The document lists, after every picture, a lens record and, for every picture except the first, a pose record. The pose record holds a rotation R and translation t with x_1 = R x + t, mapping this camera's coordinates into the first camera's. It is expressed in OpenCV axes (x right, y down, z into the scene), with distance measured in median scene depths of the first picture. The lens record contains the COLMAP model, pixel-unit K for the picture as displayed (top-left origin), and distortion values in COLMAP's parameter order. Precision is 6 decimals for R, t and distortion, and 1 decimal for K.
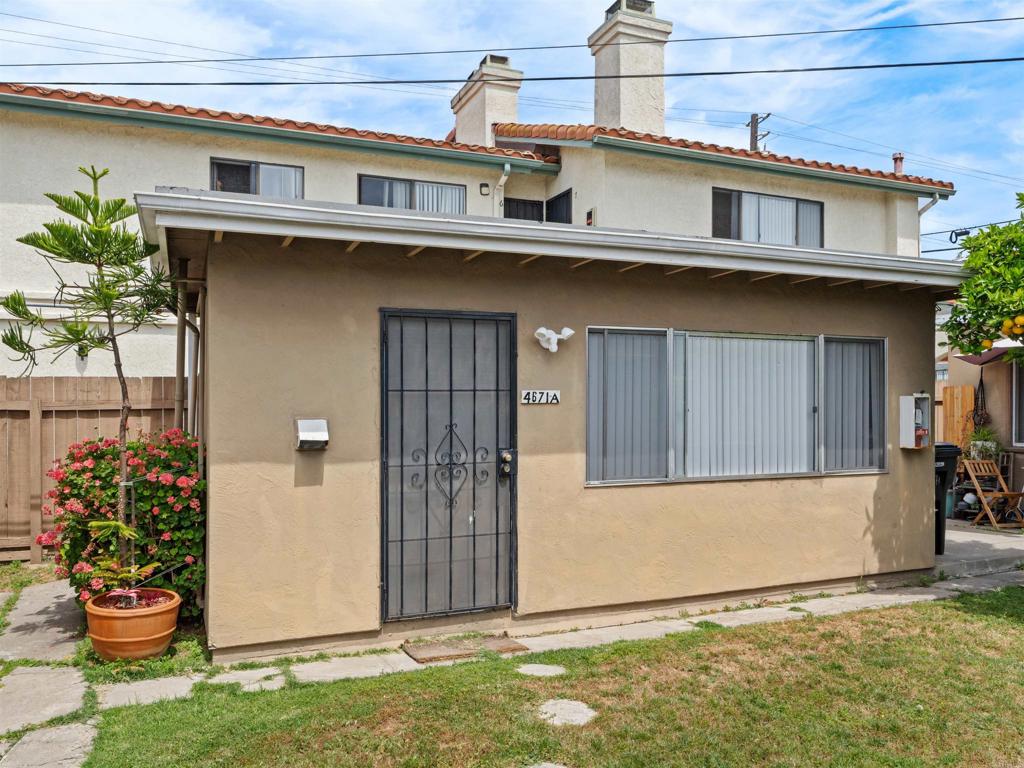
lens RADIAL K [[800.1, 0, 503.6], [0, 800.1, 403.2], [0, 0, 1]] dist [-0.001685, 0.001548]
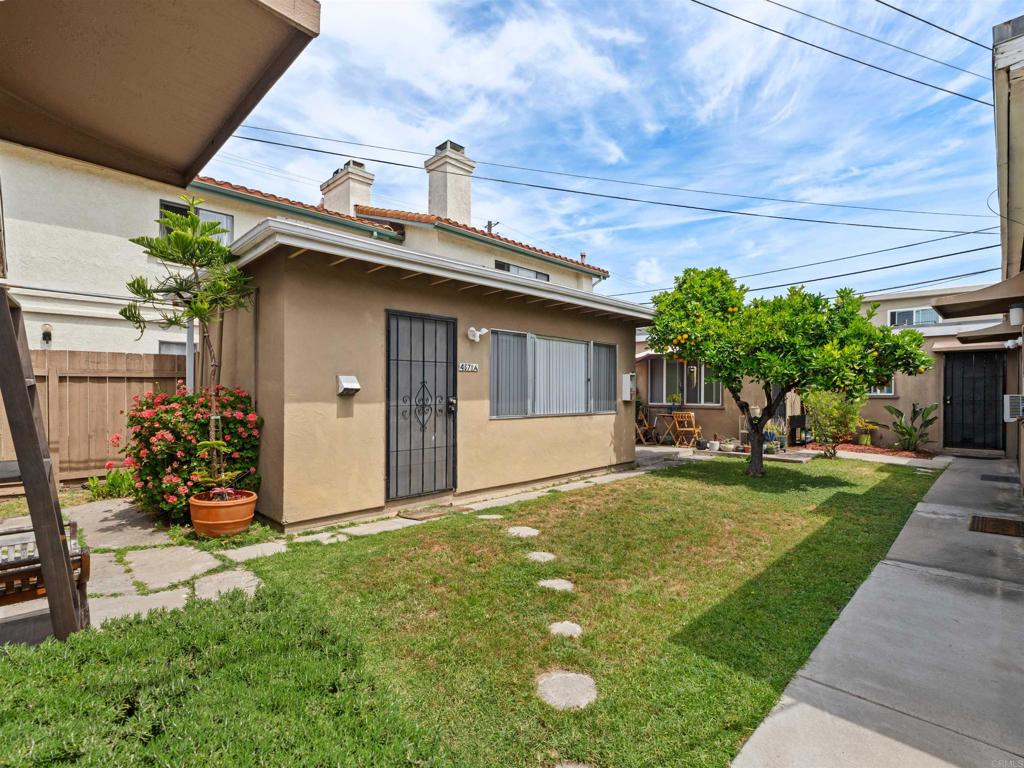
lens RADIAL K [[501.2, 0, 513.0], [0, 501.2, 392.0], [0, 0, 1]] dist [-0.005196, -0.001313]
pose [[0.921416, 0.003542, 0.388561, -0.272656], [-0.001909, 0.999988, -0.004588, 0.047835], [-0.388572, 0.003486, 0.921412, -0.040726]]
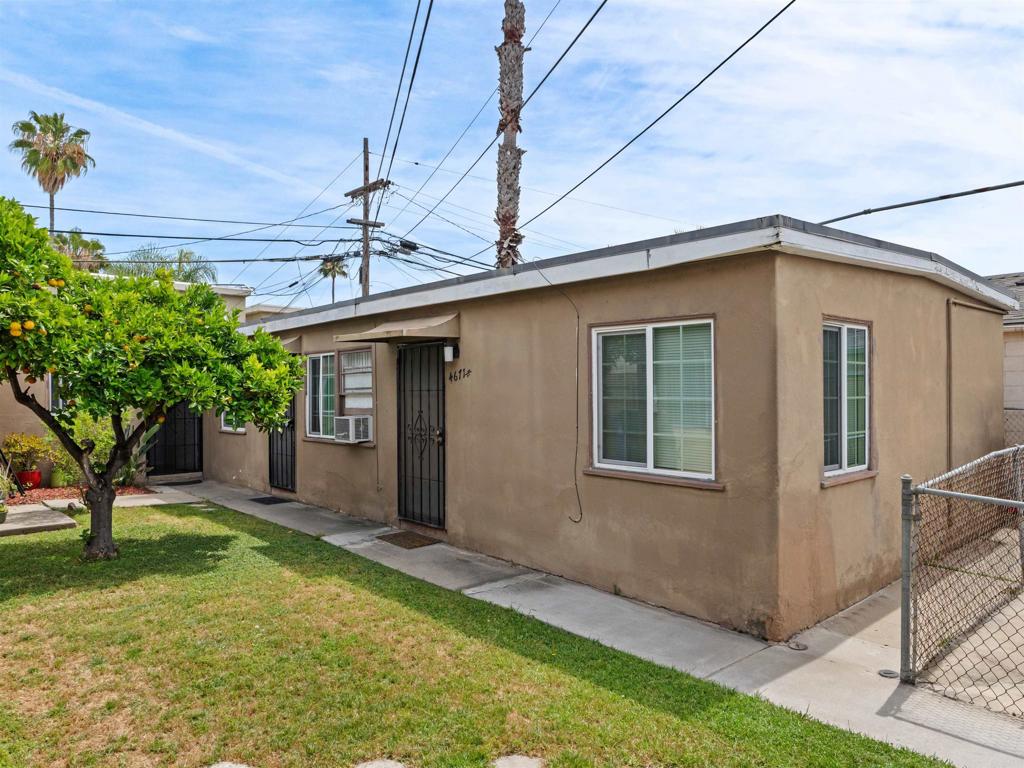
lens RADIAL K [[698.0, 0, 515.8], [0, 698.0, 392.4], [0, 0, 1]] dist [-0.023649, 0.003743]
pose [[-0.341620, 0.004317, 0.939828, -0.464905], [0.010323, 0.999946, -0.000841, 0.000433], [-0.939782, 0.009415, -0.341646, 0.627202]]
